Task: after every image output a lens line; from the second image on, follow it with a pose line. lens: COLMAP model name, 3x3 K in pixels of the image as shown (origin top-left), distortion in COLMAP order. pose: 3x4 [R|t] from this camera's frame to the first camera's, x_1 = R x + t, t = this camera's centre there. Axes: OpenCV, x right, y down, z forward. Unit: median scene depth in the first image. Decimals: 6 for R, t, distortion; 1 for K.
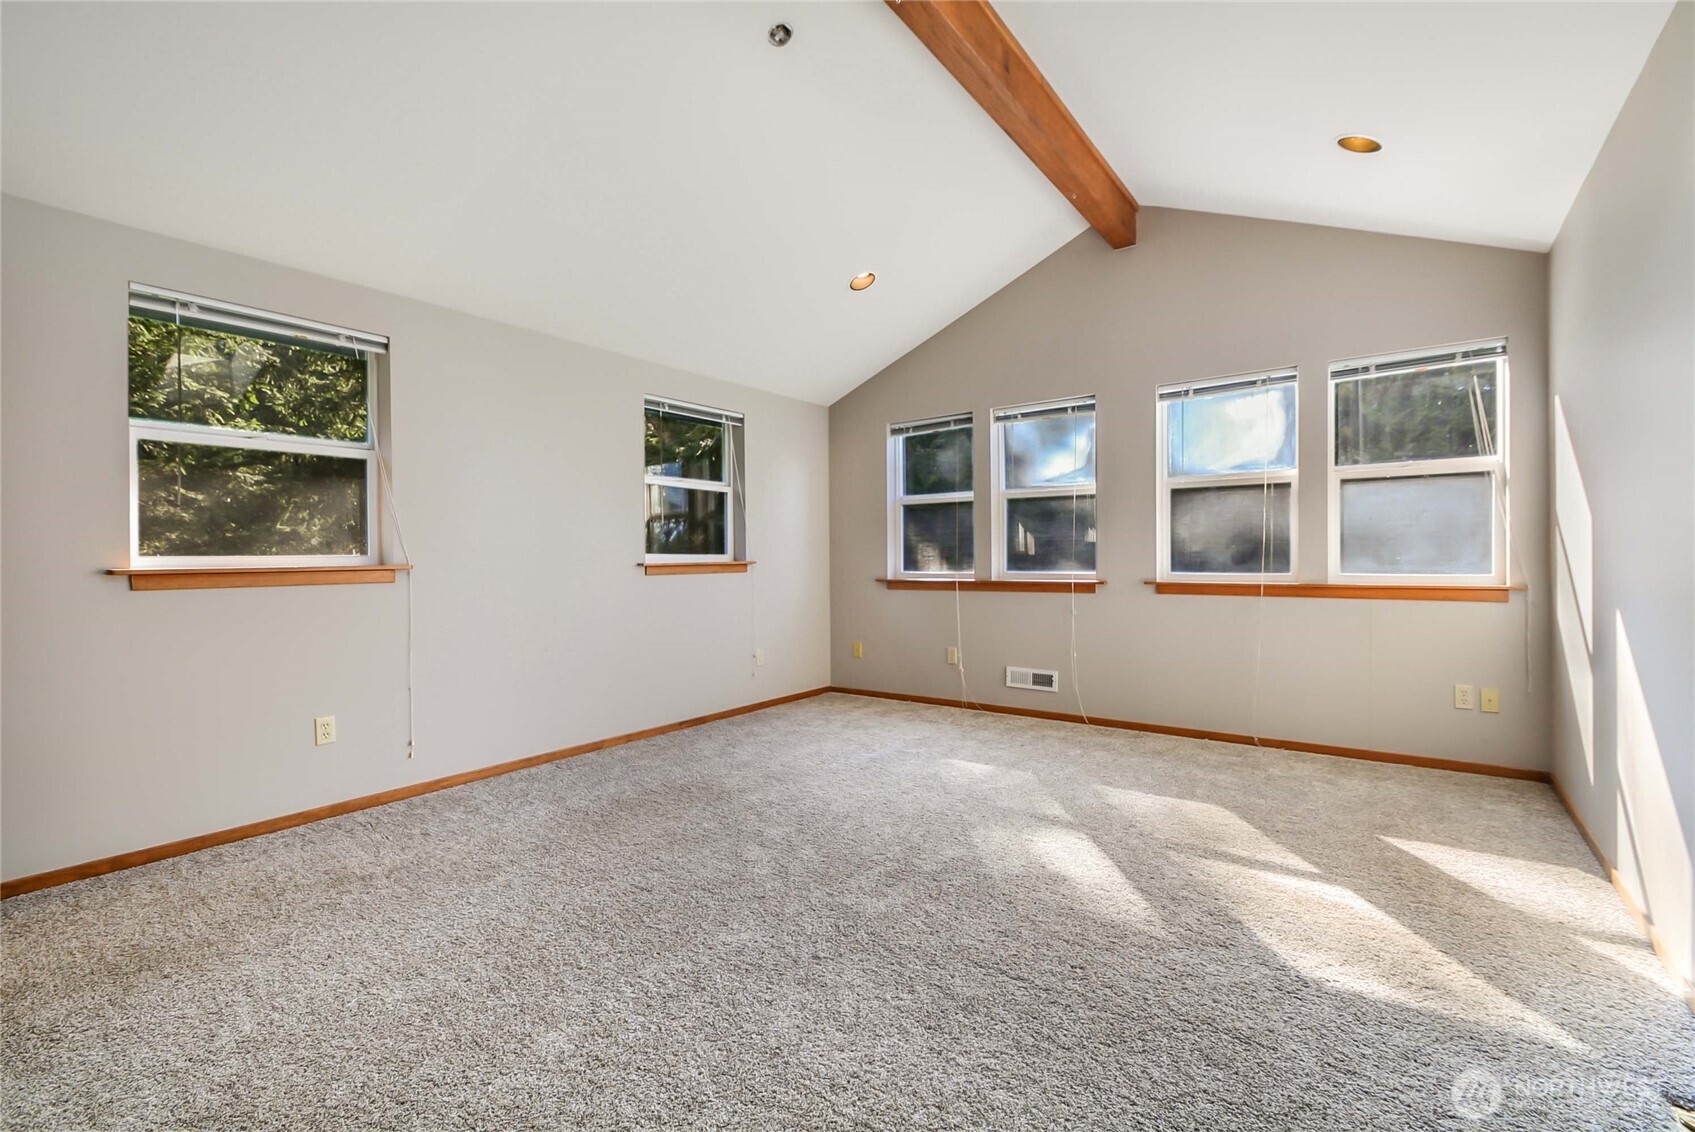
lens RADIAL K [[758.9, 0, 842.3], [0, 758.9, 557.1], [0, 0, 1]] dist [0.025443, -0.016497]
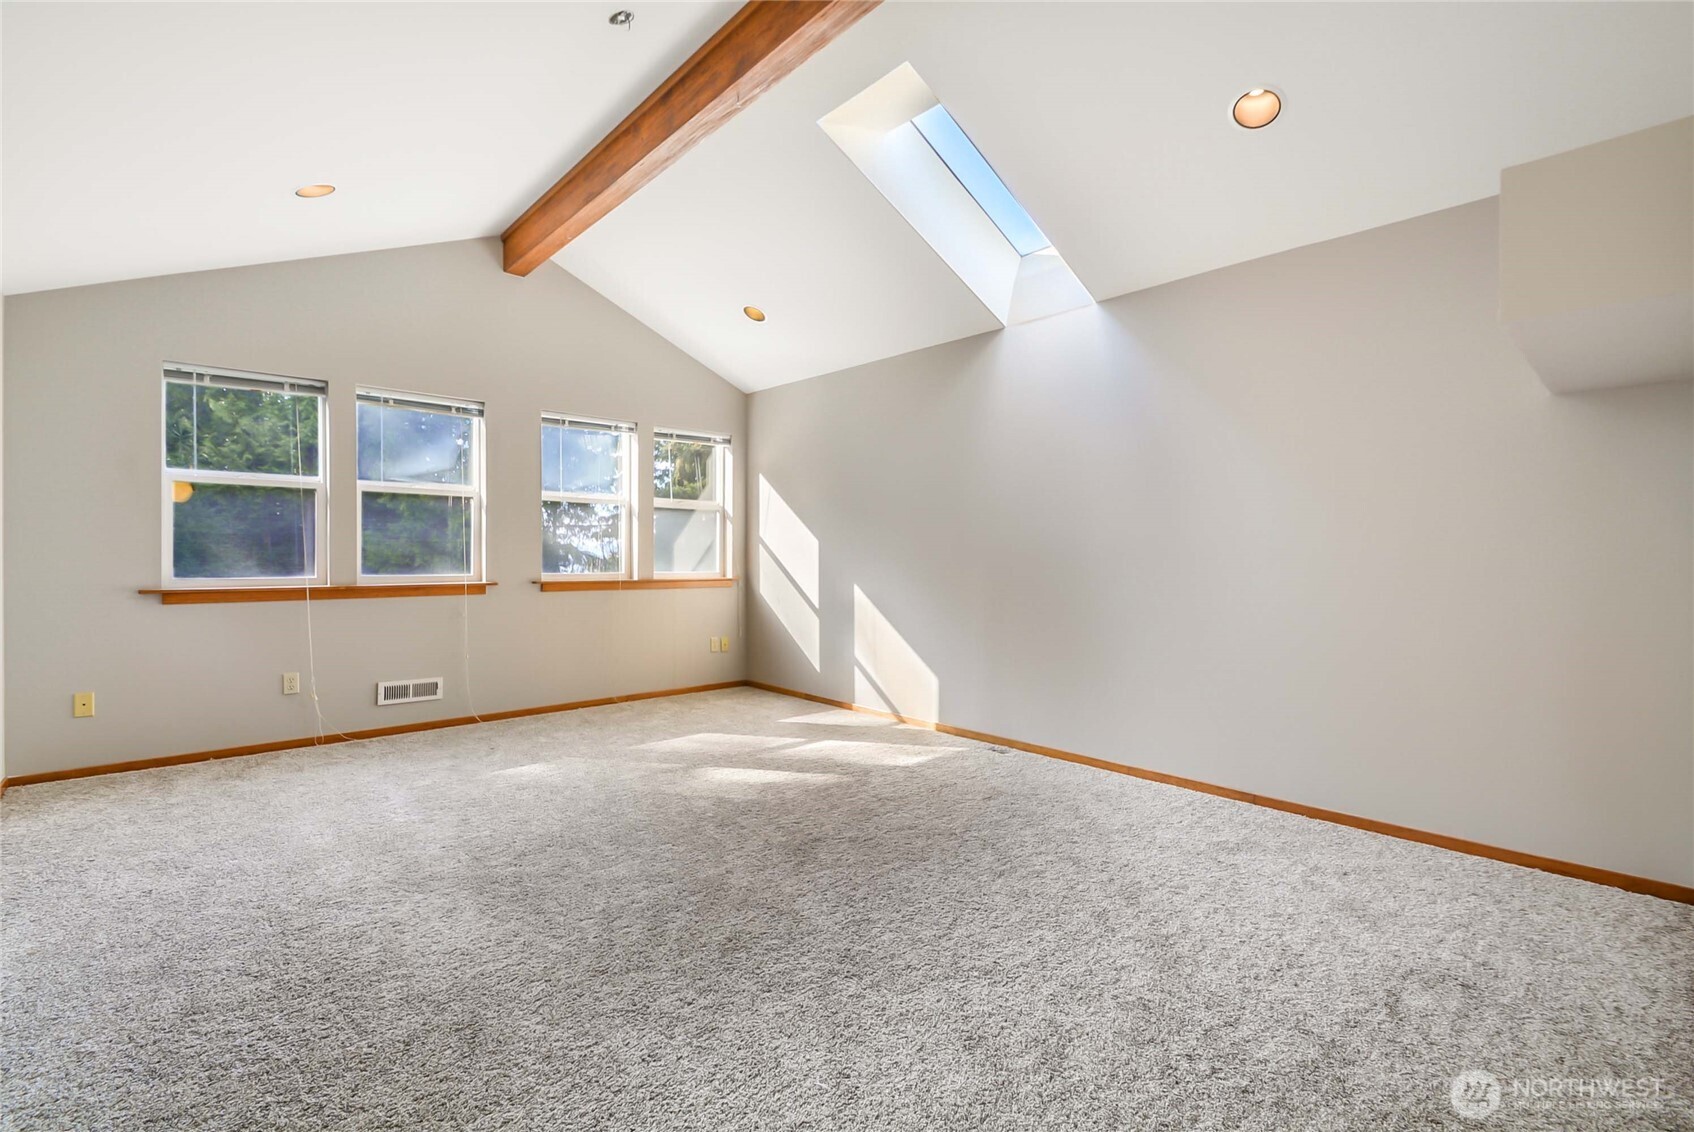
lens RADIAL K [[758.5, 0, 841.8], [0, 758.5, 557.1], [0, 0, 1]] dist [0.025443, -0.016497]
pose [[0.177602, 0.008010, 0.984070, -0.600166], [-0.004047, 0.999964, -0.007409, 0.003020], [-0.984094, -0.002667, 0.177628, 0.339768]]
